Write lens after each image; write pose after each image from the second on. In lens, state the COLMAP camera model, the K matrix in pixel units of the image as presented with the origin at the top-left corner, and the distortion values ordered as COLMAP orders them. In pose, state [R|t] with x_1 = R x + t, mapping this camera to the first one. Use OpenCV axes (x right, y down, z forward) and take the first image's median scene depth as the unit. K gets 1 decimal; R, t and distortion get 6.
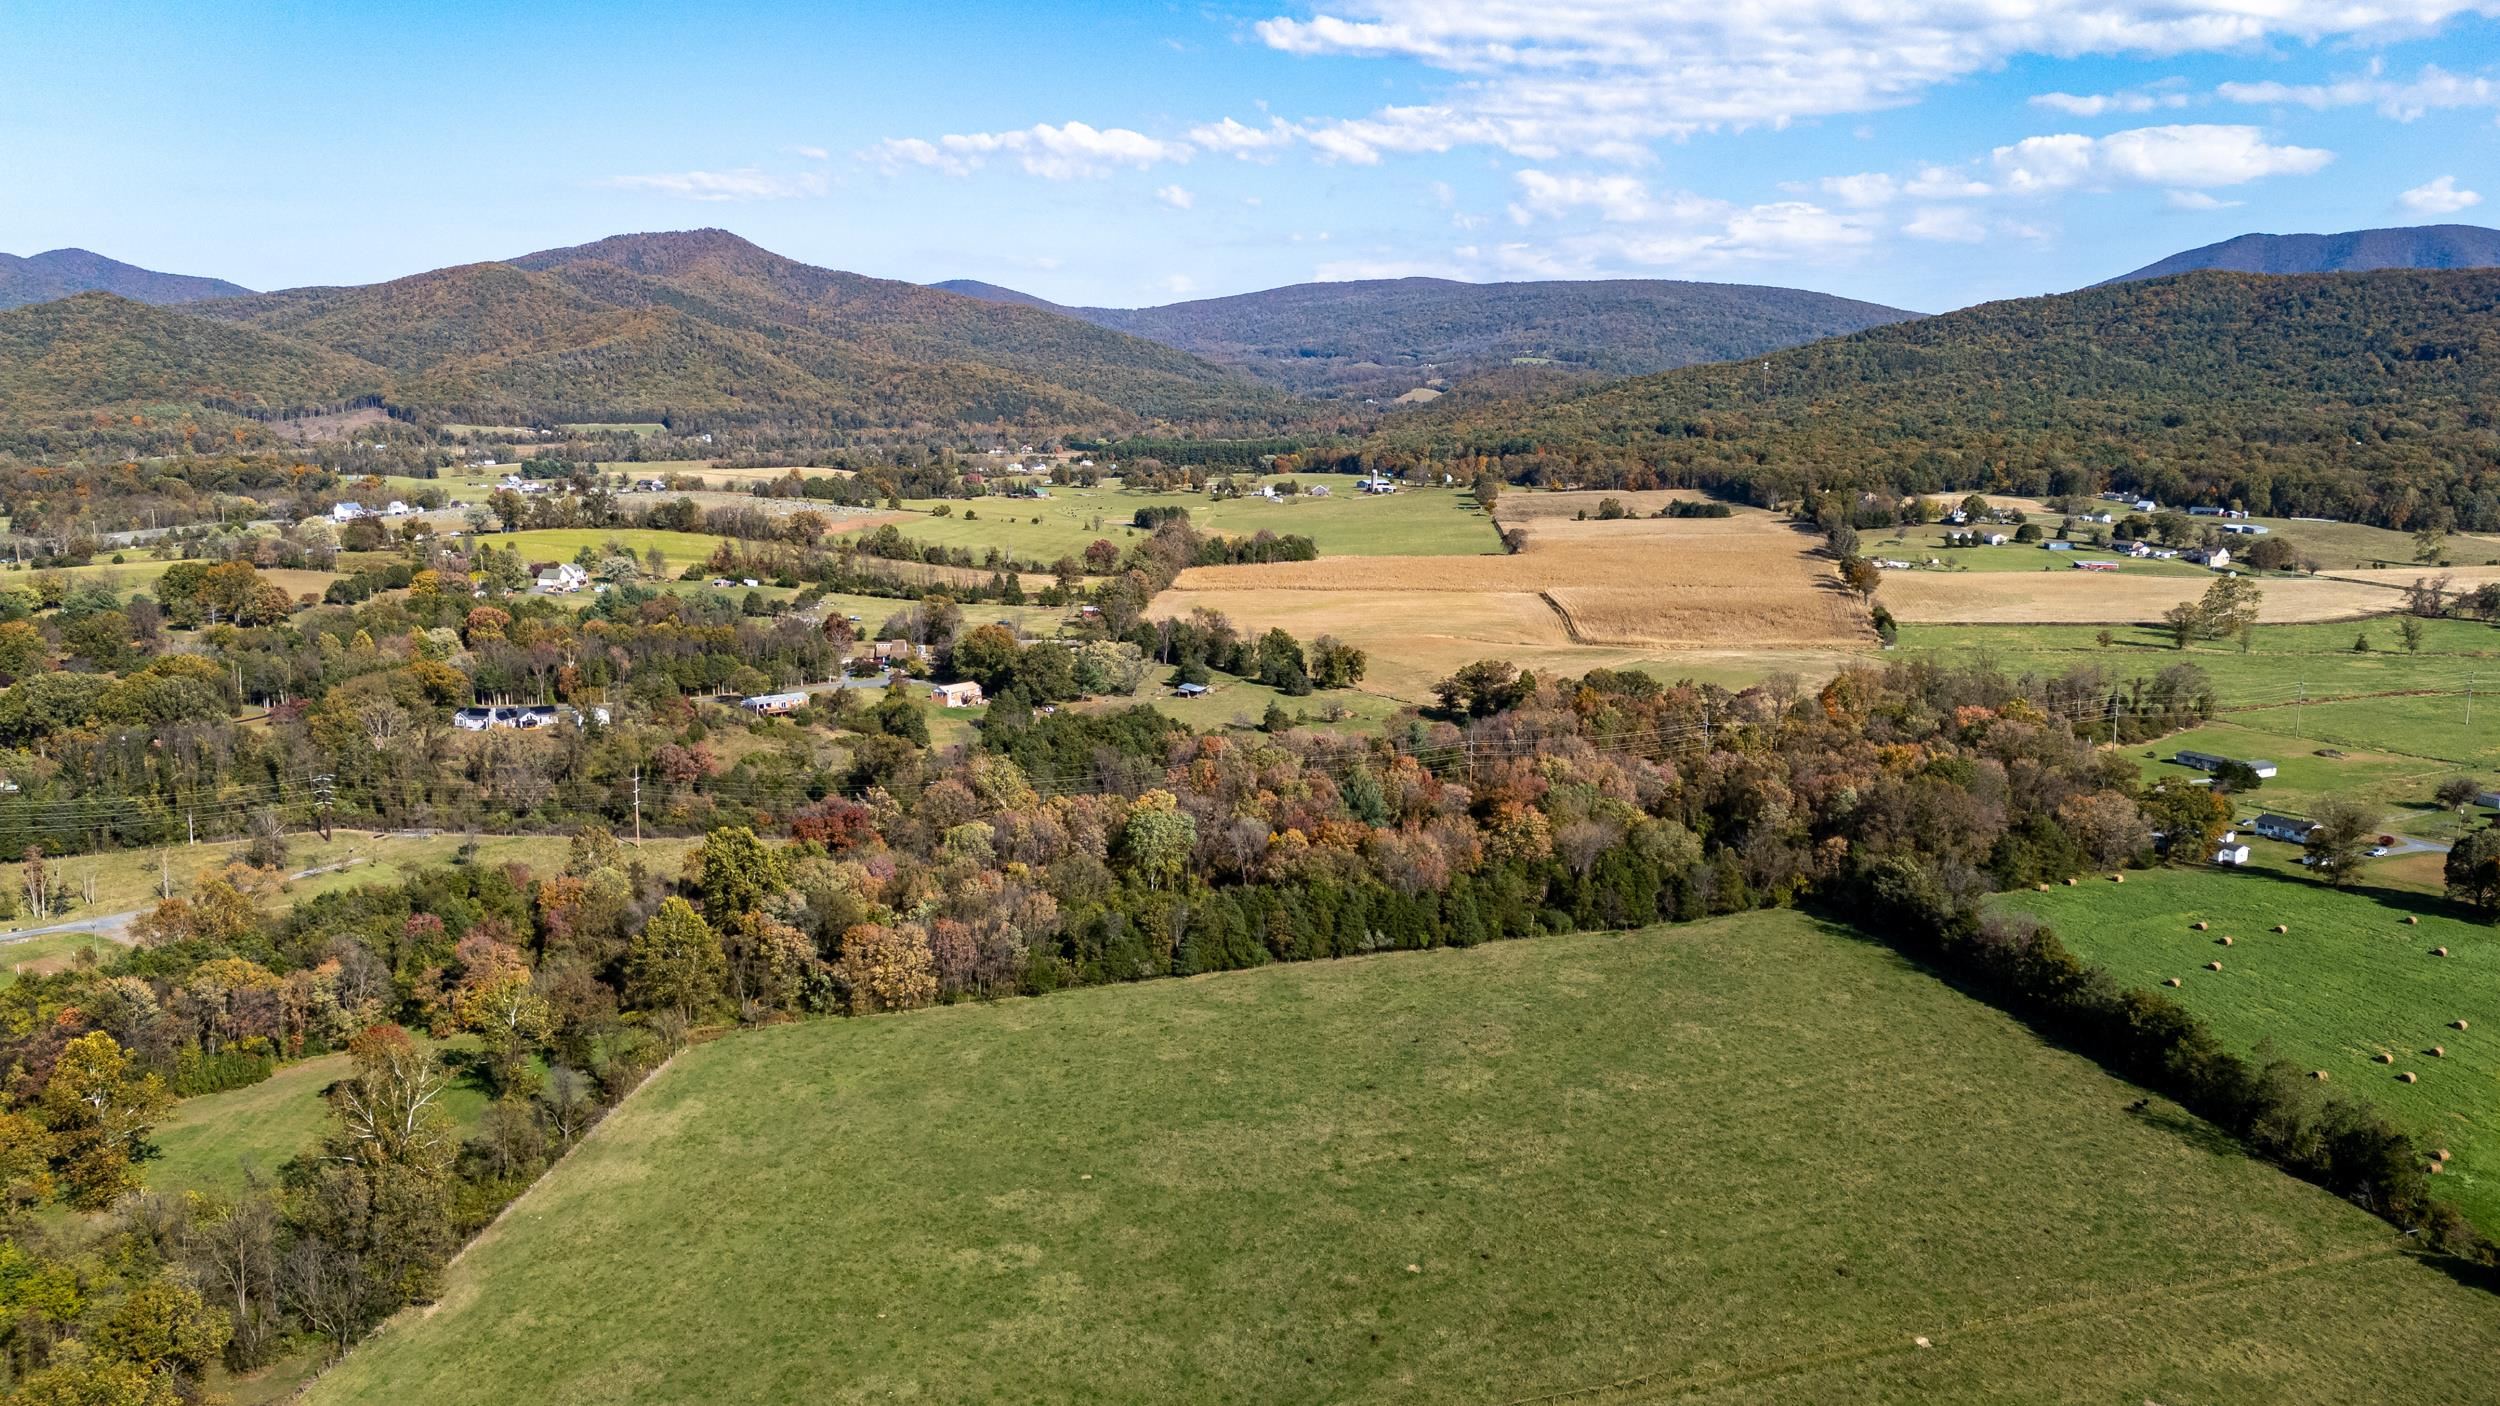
lens RADIAL K [[1820.0, 0, 1248.3], [0, 1820.0, 719.9], [0, 0, 1]] dist [0.087984, -0.104424]
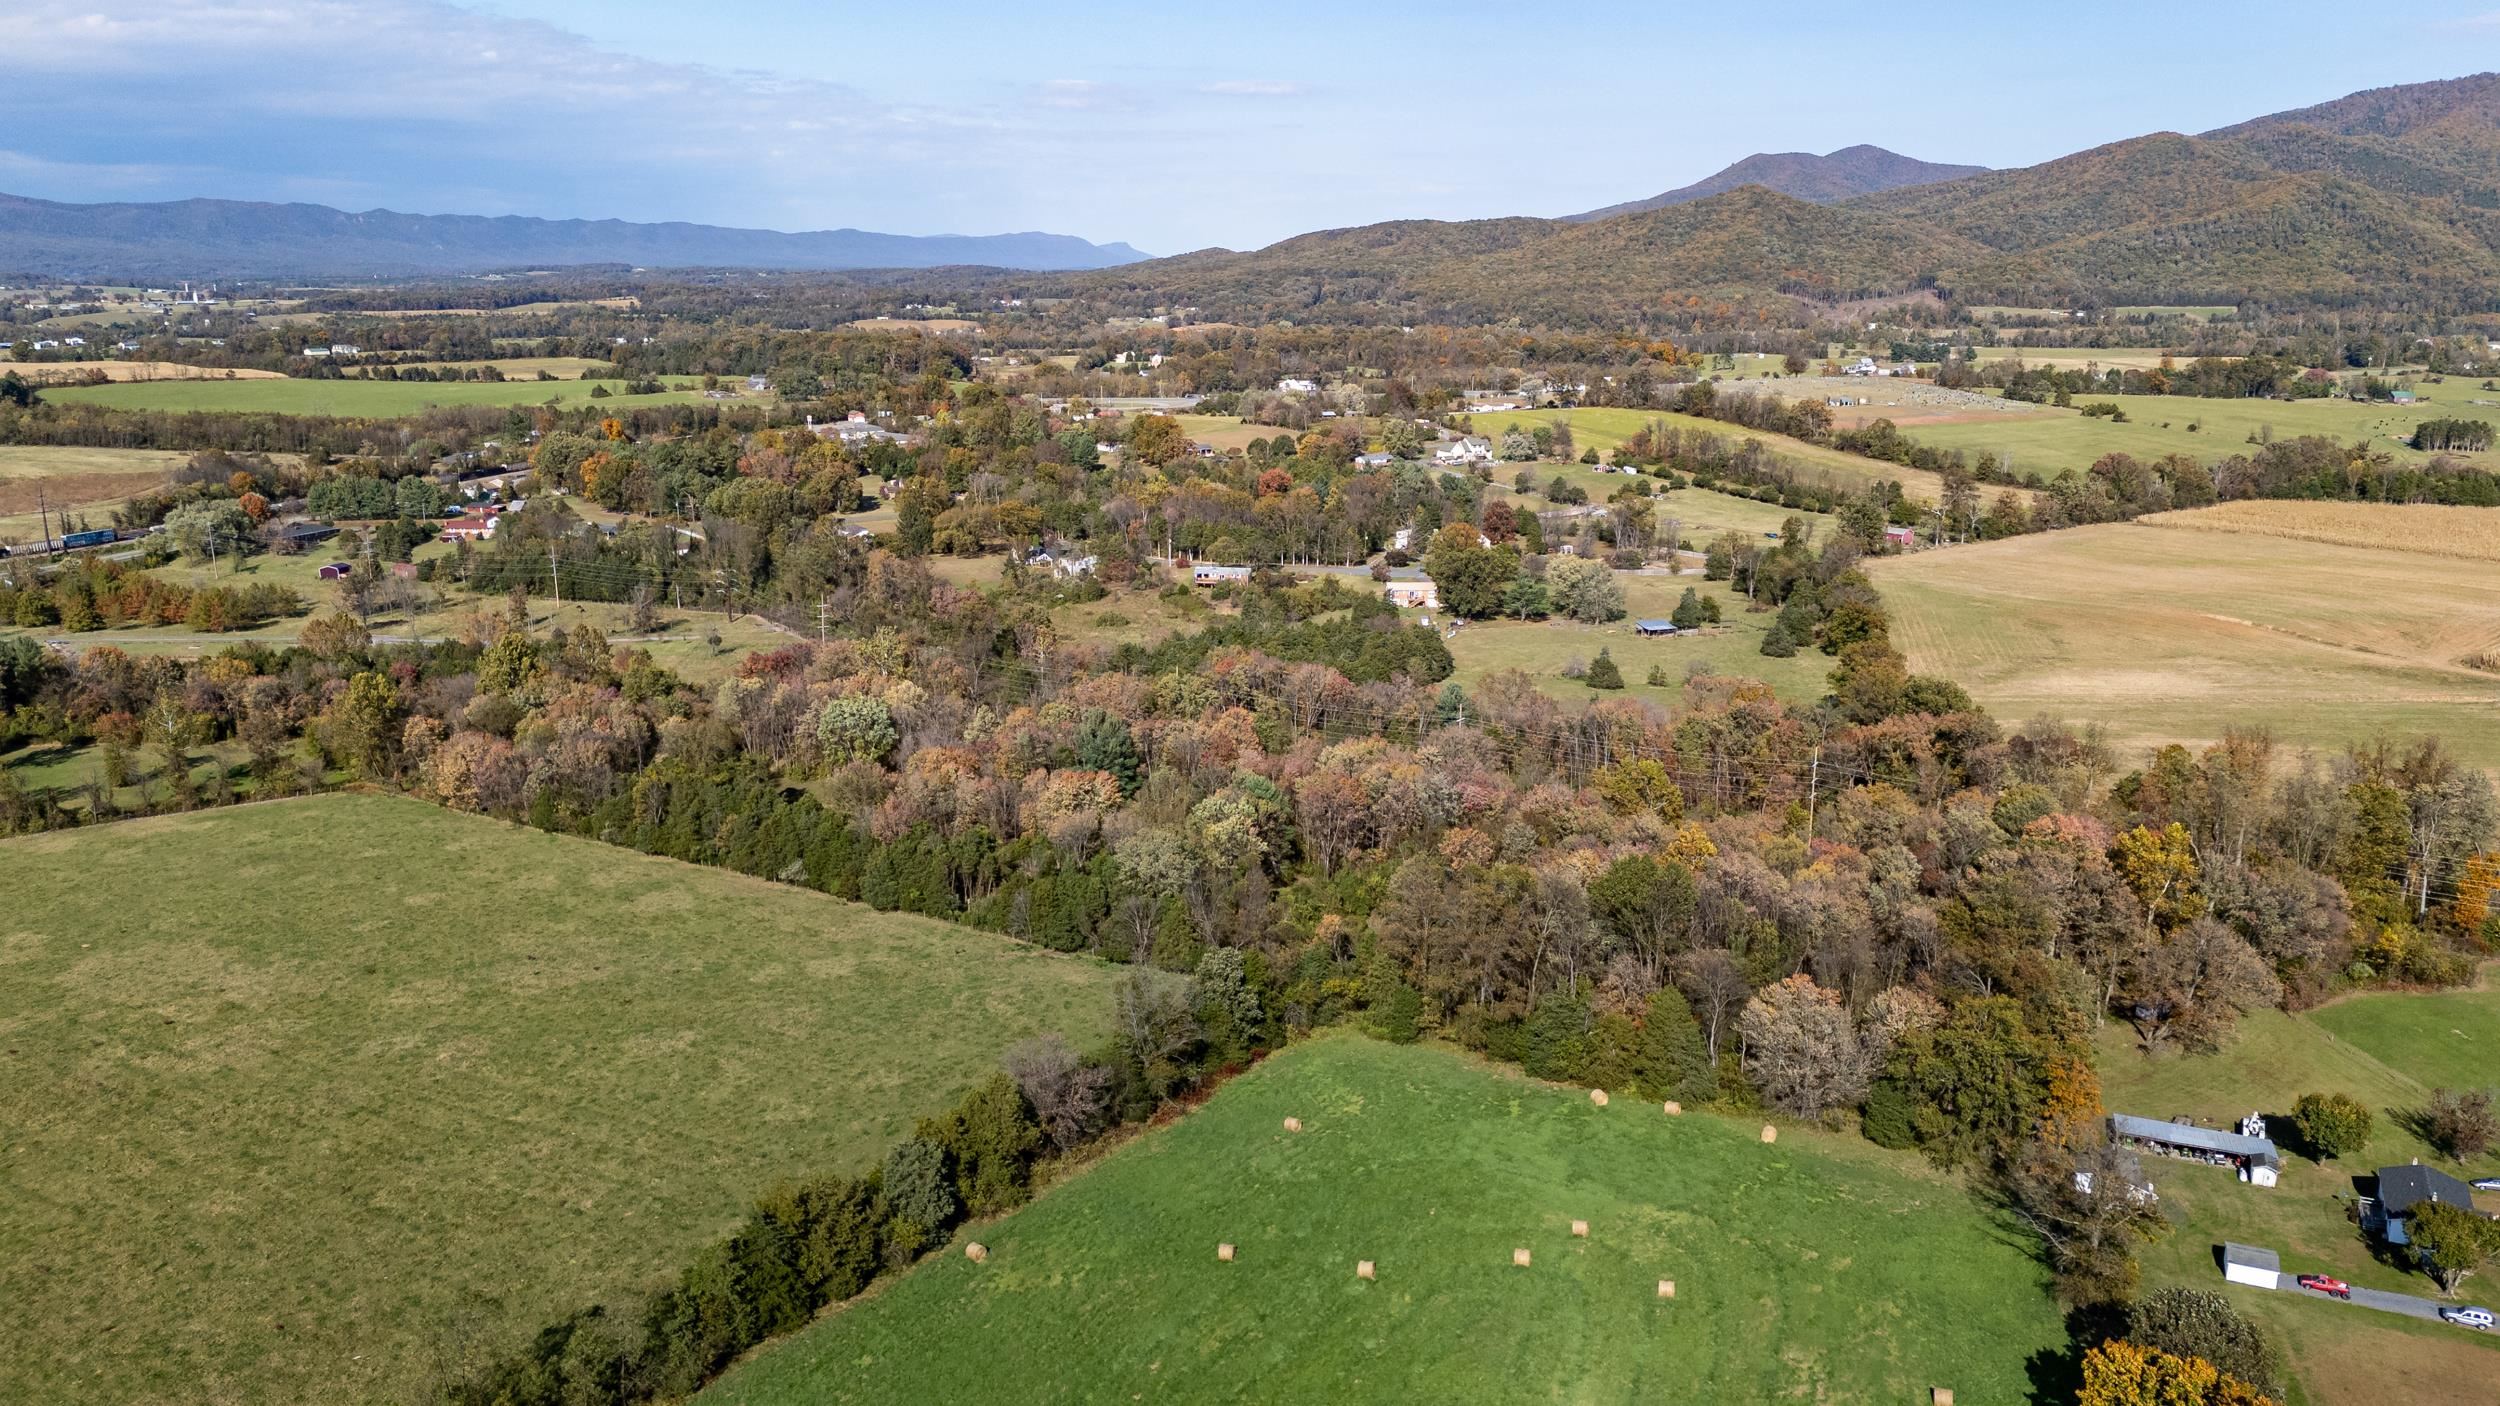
lens RADIAL K [[1820.0, 0, 1248.3], [0, 1820.0, 719.9], [0, 0, 1]] dist [0.087984, -0.104424]
pose [[0.619159, 0.185019, -0.763158, 0.225337], [-0.138535, 0.982340, 0.125762, -0.024707], [0.772949, 0.027857, 0.633857, 0.153163]]
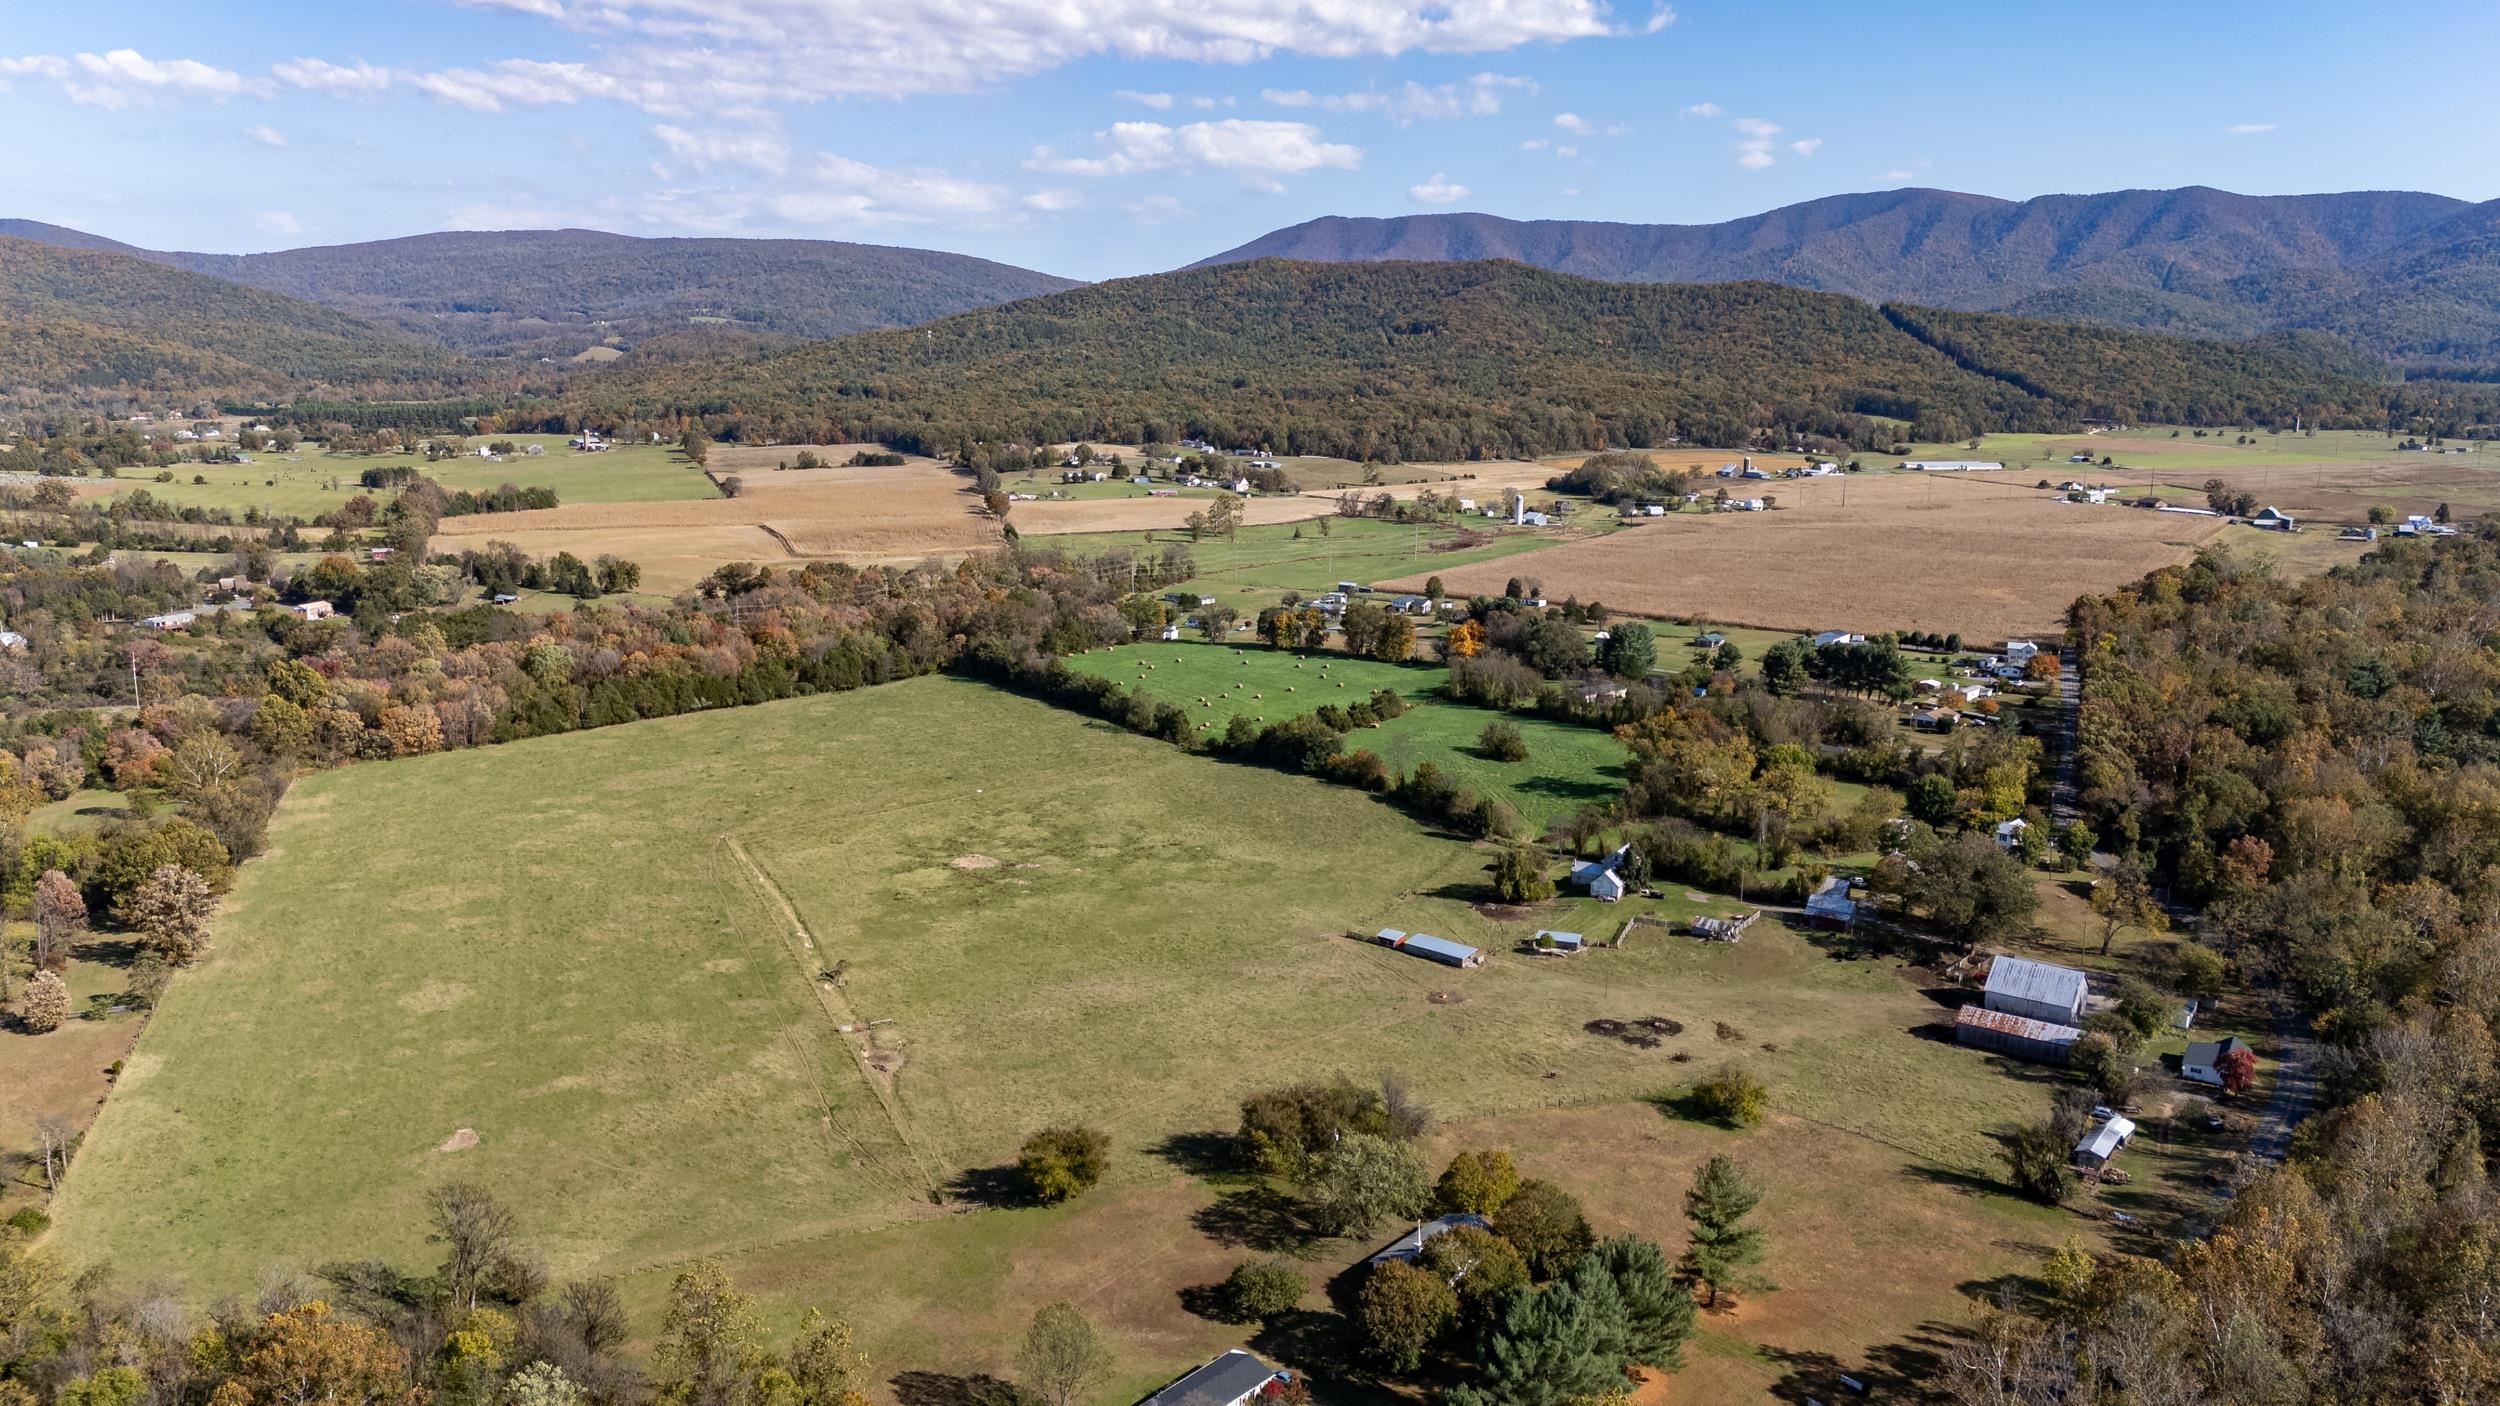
lens RADIAL K [[1820.0, 0, 1248.3], [0, 1820.0, 719.9], [0, 0, 1]] dist [0.087984, -0.104424]
pose [[0.907672, -0.086517, 0.410665, -0.045215], [0.076892, 0.996239, 0.039933, 0.027440], [-0.412576, -0.004669, 0.910911, -0.206966]]
